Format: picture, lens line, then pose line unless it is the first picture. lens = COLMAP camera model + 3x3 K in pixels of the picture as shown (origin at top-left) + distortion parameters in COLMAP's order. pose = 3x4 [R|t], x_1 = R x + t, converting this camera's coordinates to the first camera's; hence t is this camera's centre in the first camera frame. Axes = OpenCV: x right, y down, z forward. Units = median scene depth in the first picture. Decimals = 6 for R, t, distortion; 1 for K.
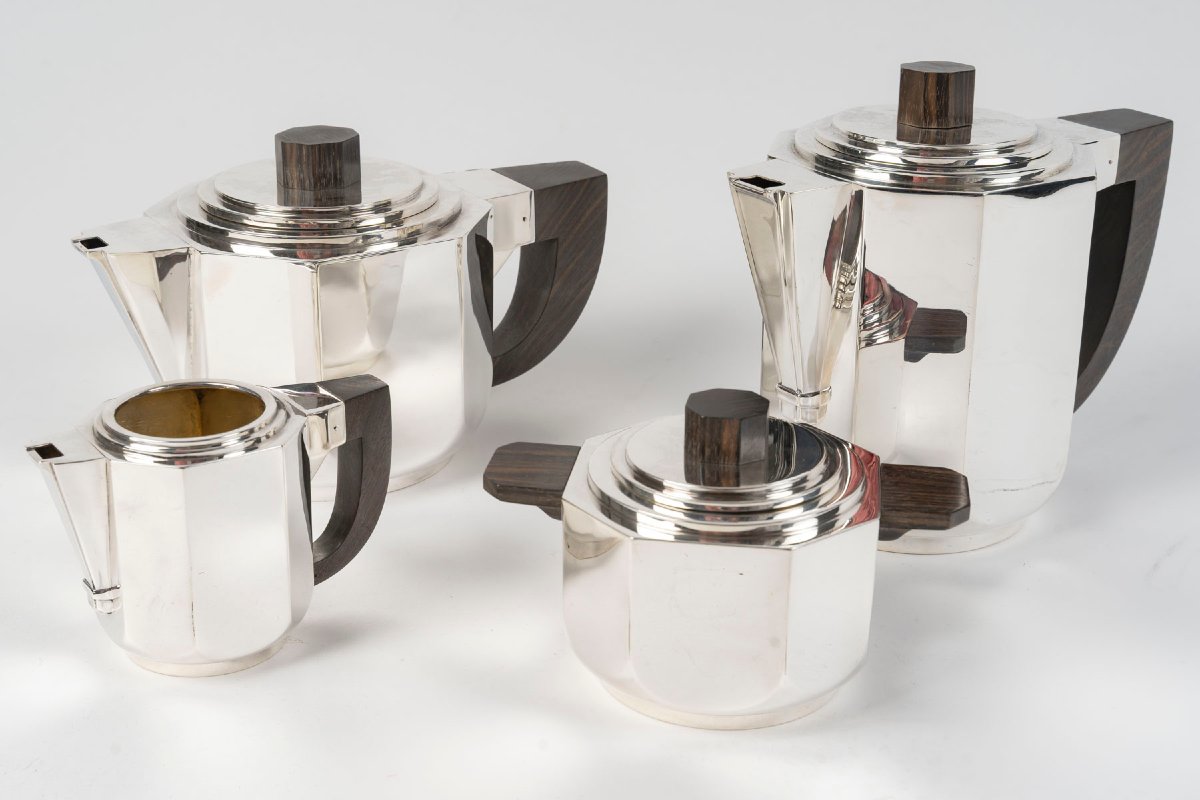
lens RADIAL K [[1684.7, 0, 544.6], [0, 1684.7, 400.9], [0, 0, 1]] dist [0.005254, 0.065854]
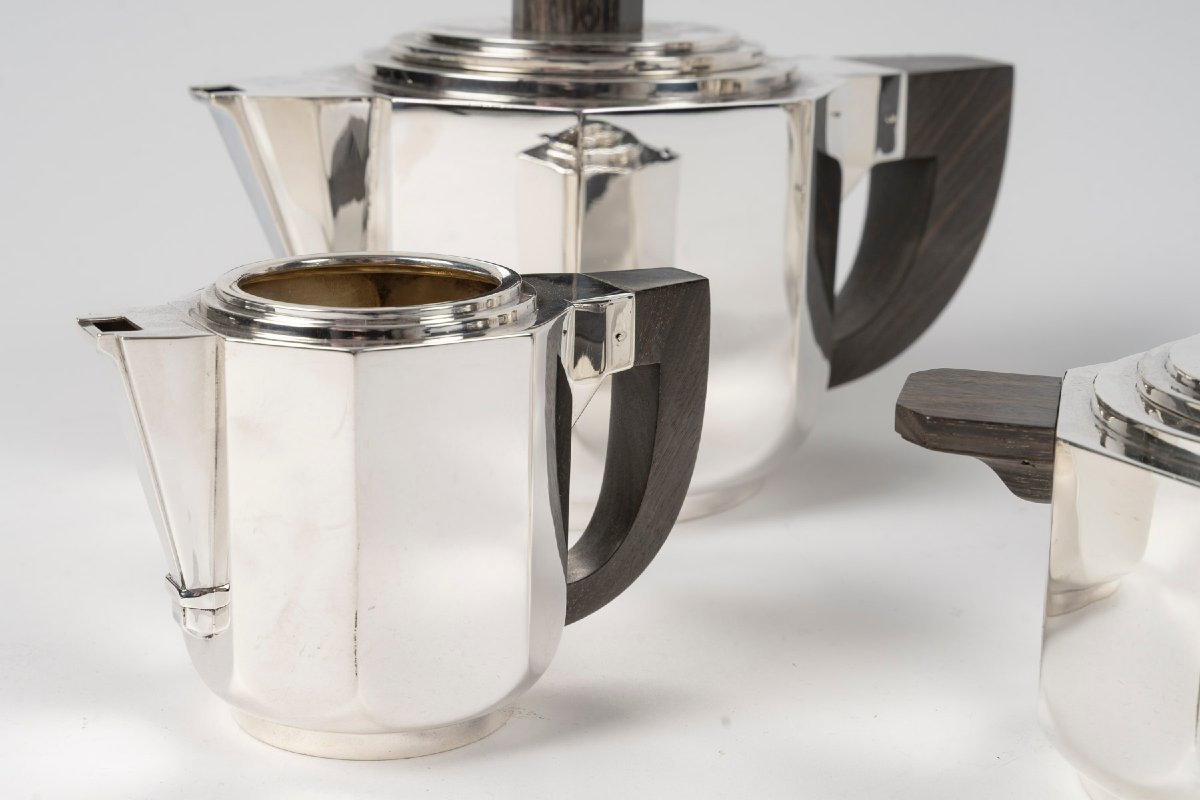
lens RADIAL K [[1942.7, 0, 597.1], [0, 1942.7, 444.9], [0, 0, 1]] dist [0.051446, 0.030323]
pose [[0.996243, 0.036682, -0.078450, -0.080162], [-0.043444, 0.995322, -0.086295, 0.112148], [0.074918, 0.089379, 0.993176, 0.358176]]
